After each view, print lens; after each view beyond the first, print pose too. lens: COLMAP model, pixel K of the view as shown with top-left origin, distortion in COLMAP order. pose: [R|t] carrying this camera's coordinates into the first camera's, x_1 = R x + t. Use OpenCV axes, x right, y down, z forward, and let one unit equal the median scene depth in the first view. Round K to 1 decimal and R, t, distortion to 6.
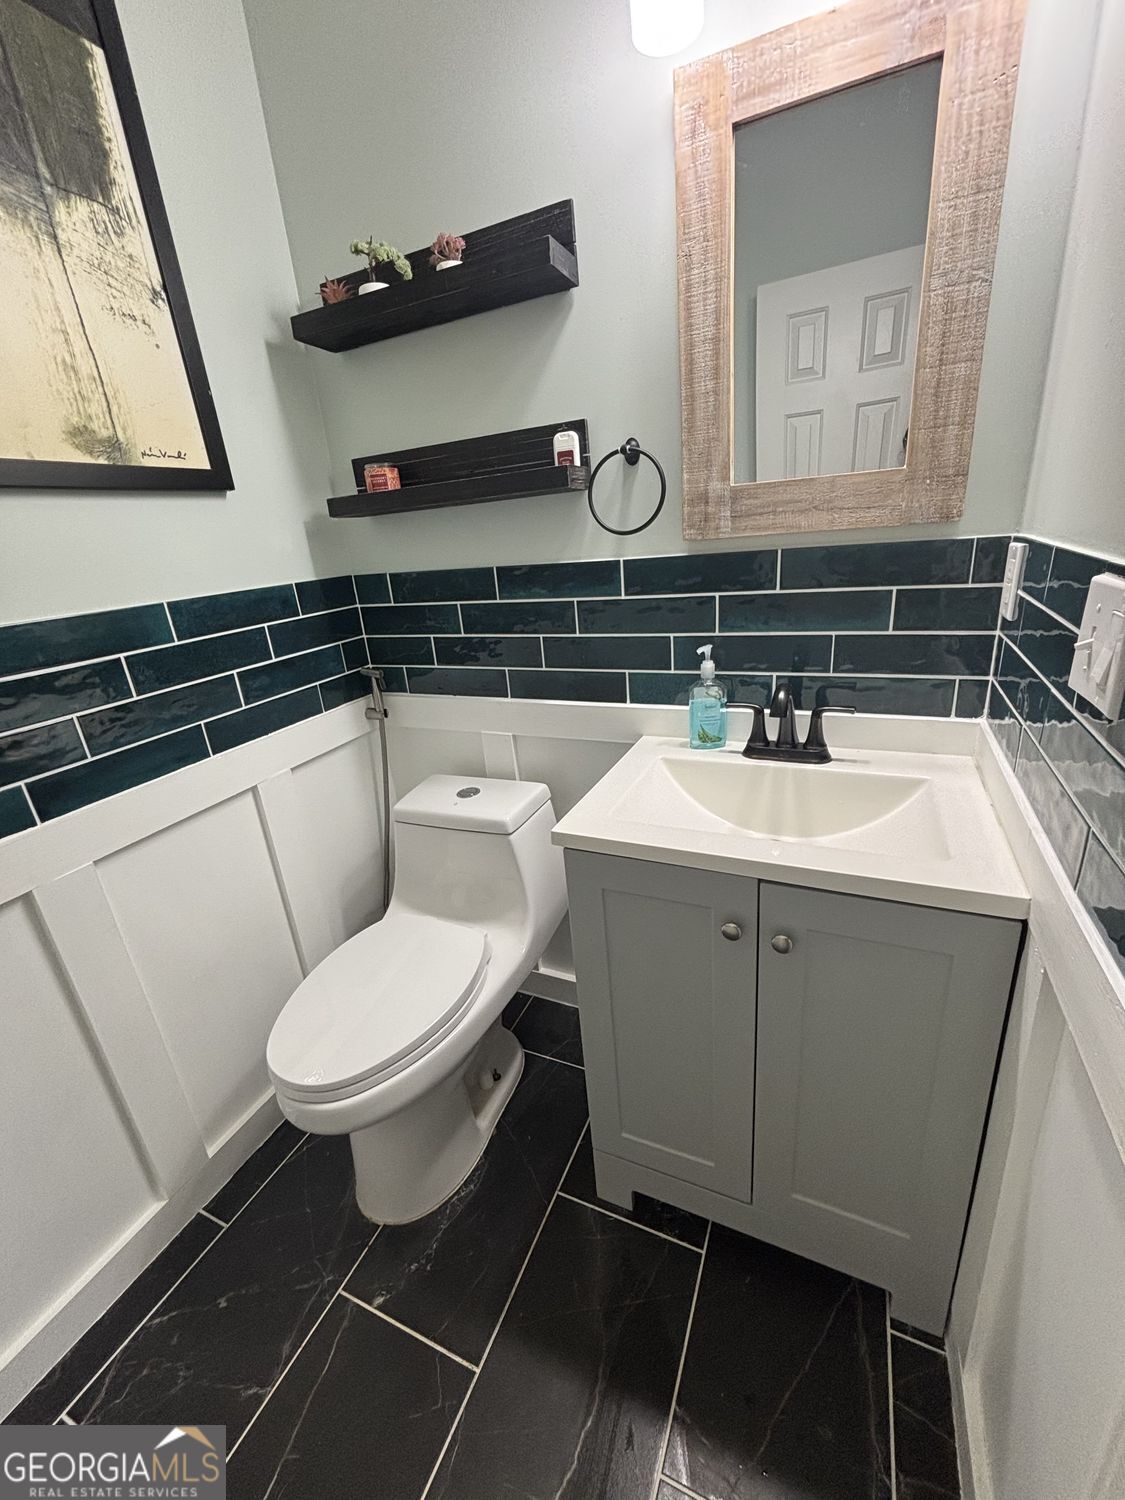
lens RADIAL K [[606.9, 0, 565.4], [0, 606.9, 749.4], [0, 0, 1]] dist [-0.001869, 0.001226]
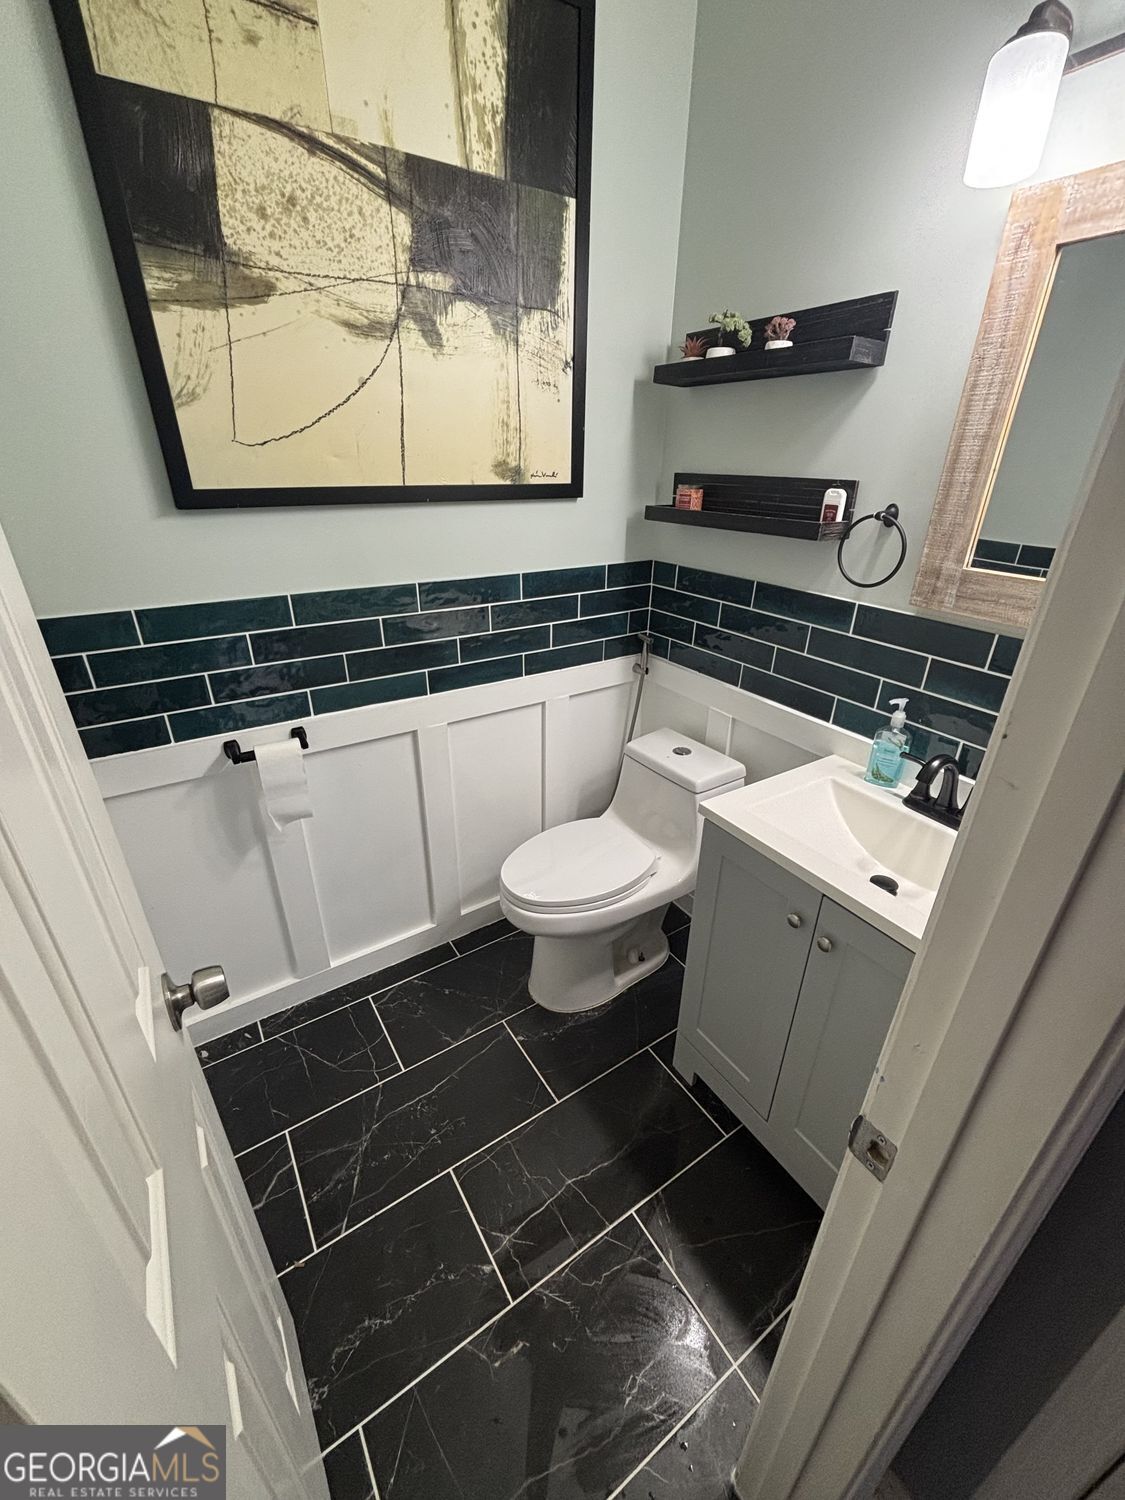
lens RADIAL K [[606.9, 0, 562.9], [0, 606.9, 746.8], [0, 0, 1]] dist [-0.001869, 0.001226]
pose [[0.839797, 0.315662, -0.441700, 0.230040], [-0.259186, 0.948001, 0.184706, -0.132383], [0.477036, -0.040633, 0.877944, -0.295257]]
